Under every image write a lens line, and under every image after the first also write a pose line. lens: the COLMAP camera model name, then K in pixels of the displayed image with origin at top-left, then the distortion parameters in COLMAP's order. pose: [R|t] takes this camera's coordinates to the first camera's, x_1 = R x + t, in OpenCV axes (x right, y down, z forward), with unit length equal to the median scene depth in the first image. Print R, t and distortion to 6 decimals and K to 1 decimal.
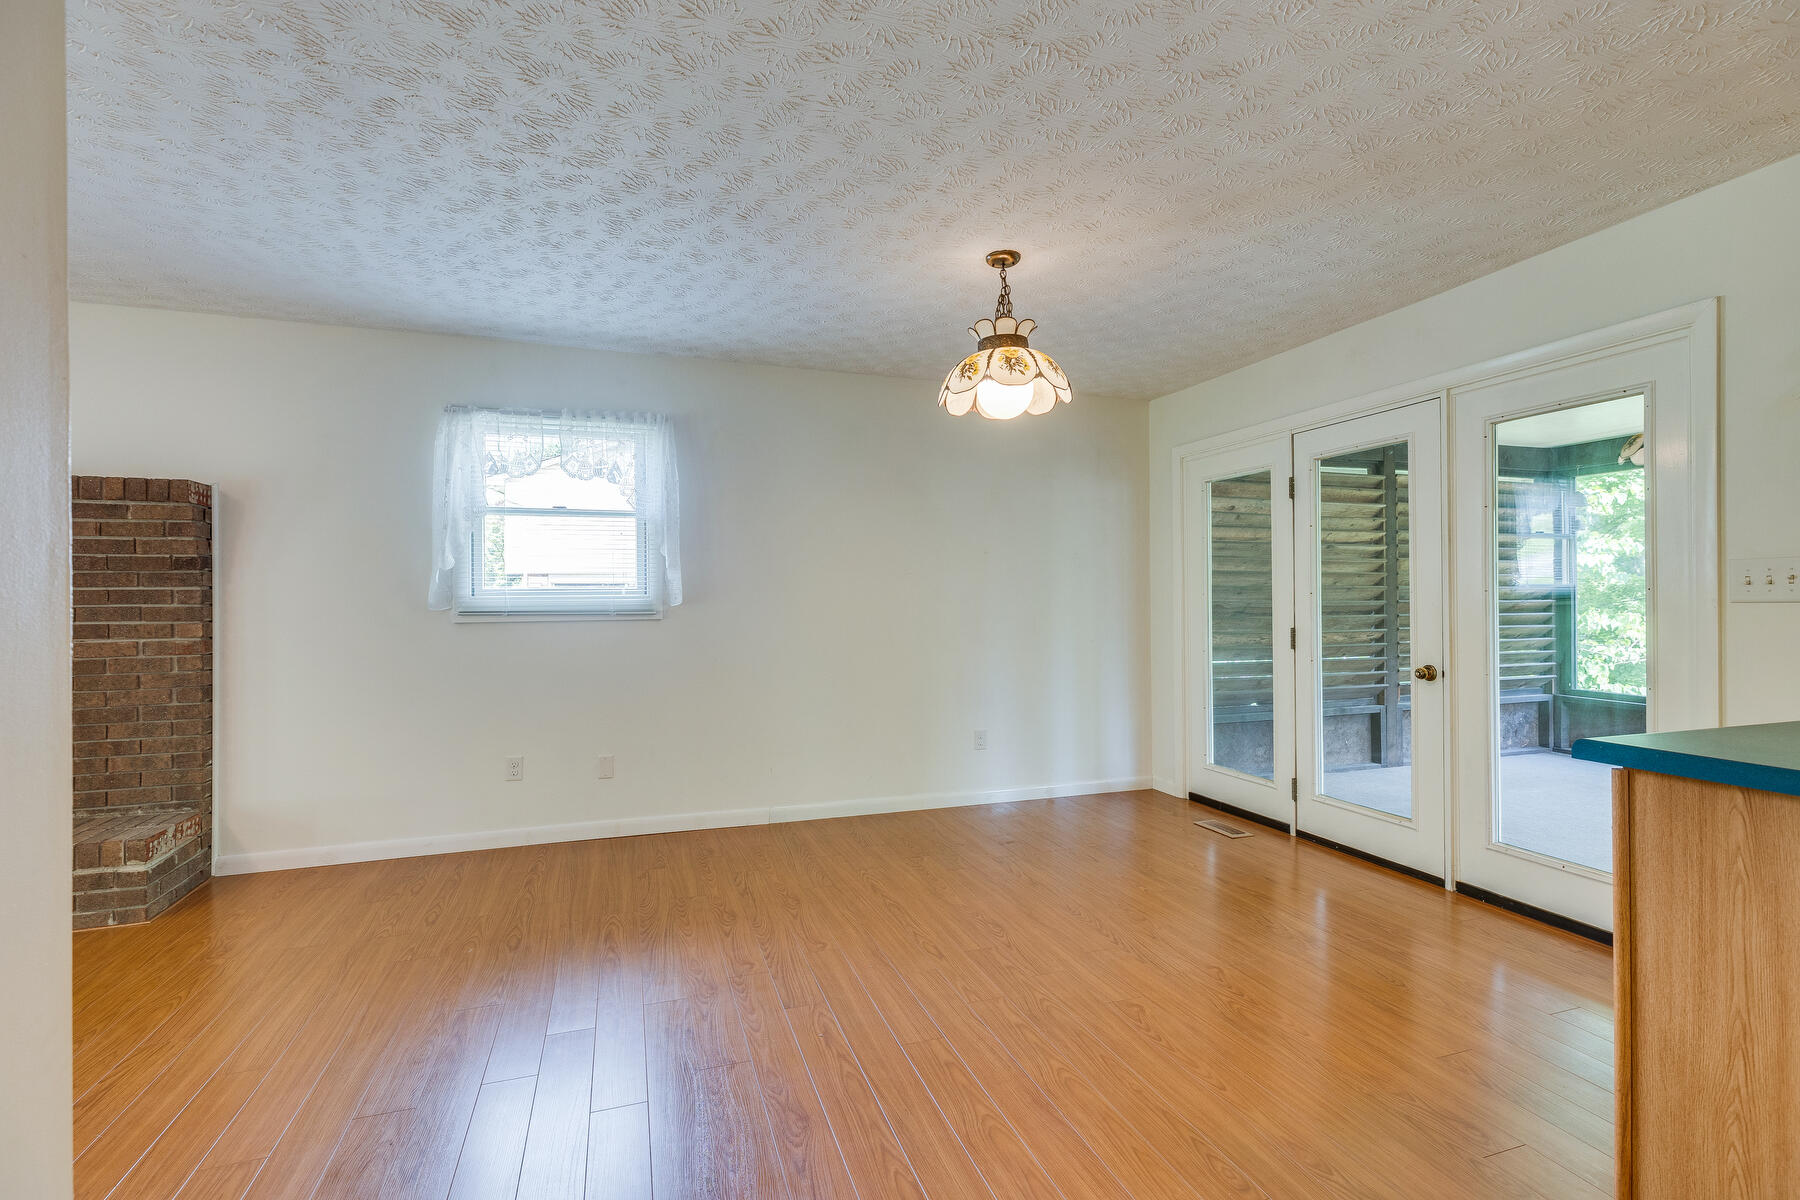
lens RADIAL K [[809.0, 0, 898.8], [0, 809.0, 598.5], [0, 0, 1]] dist [-0.001254, 0.000164]
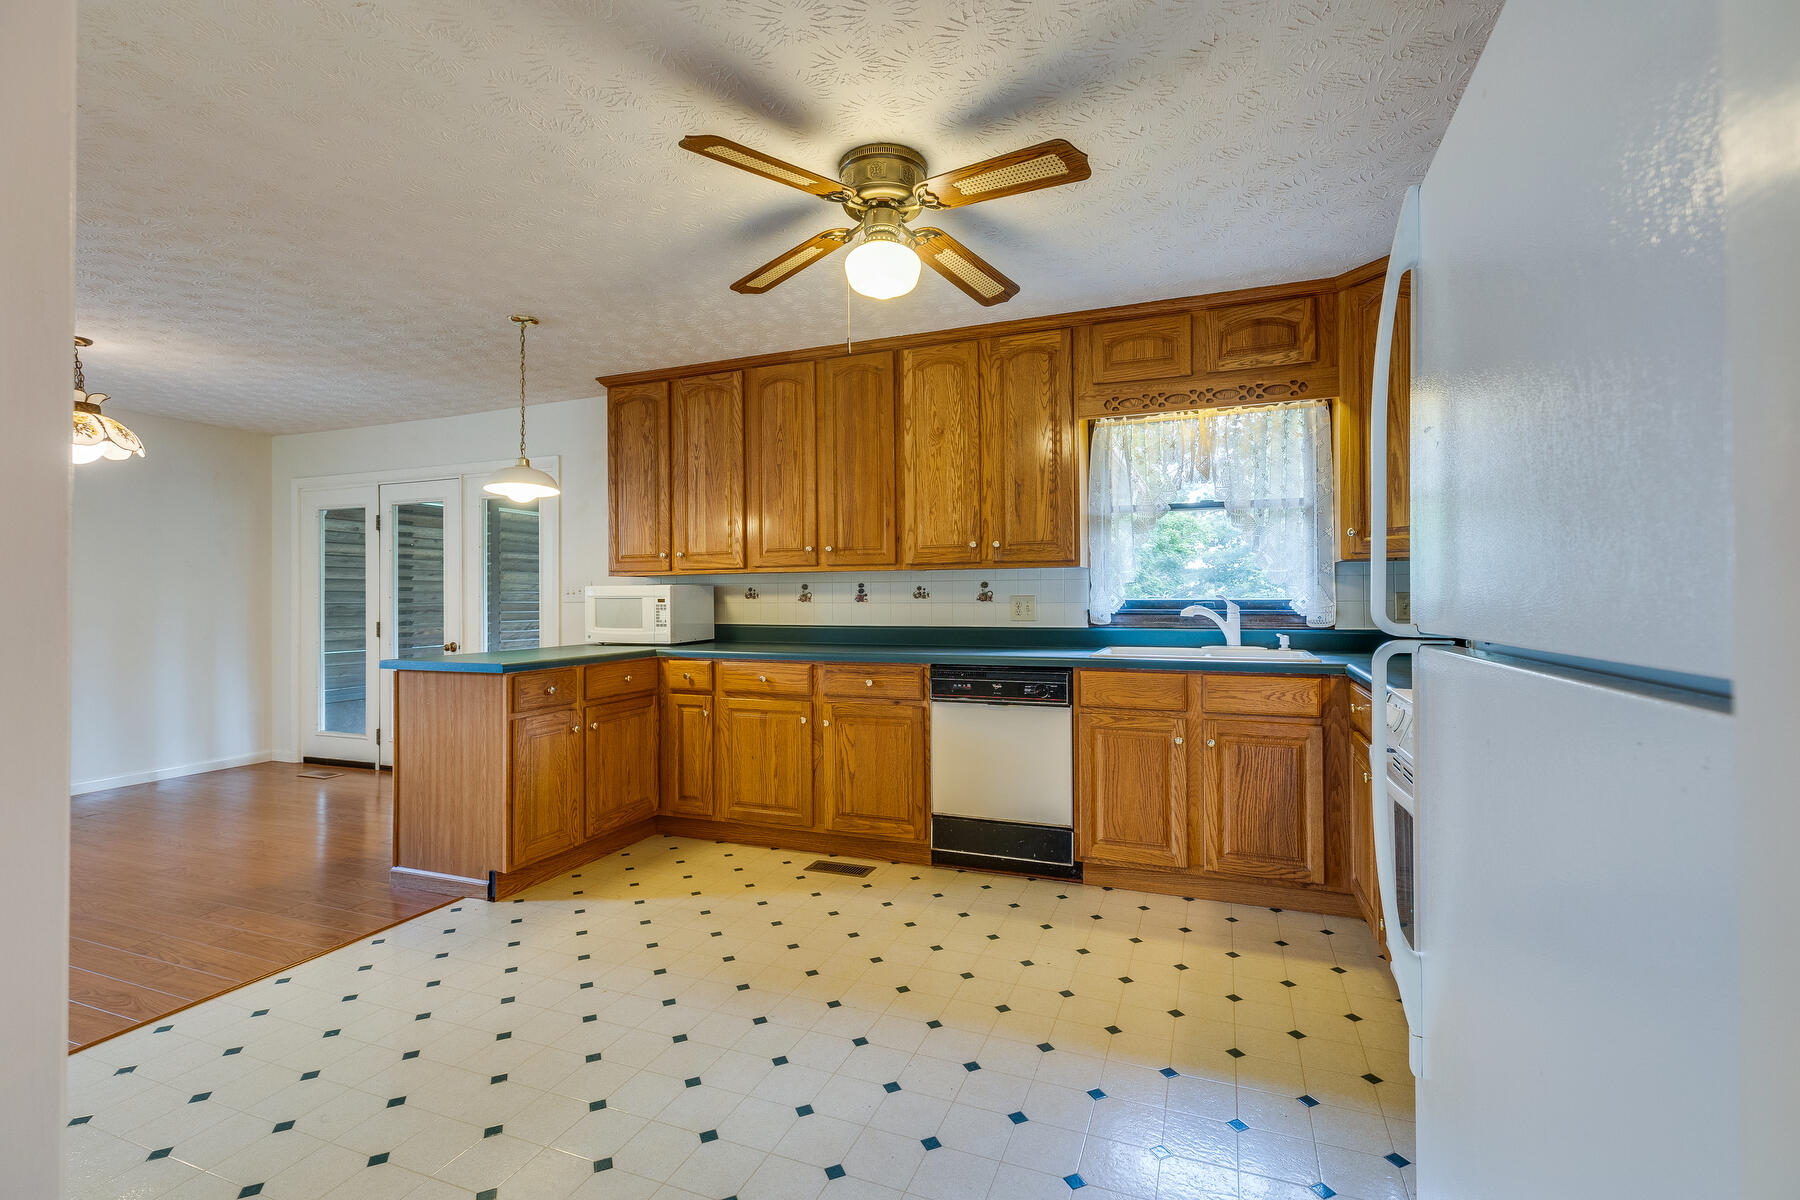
lens RADIAL K [[809.0, 0, 900.3], [0, 809.0, 591.4], [0, 0, 1]] dist [-0.001254, 0.000164]
pose [[0.645579, 0.008176, 0.763650, -0.001483], [-0.000368, 0.999946, -0.010395, -0.003129], [-0.763694, 0.006430, 0.645547, -0.571883]]
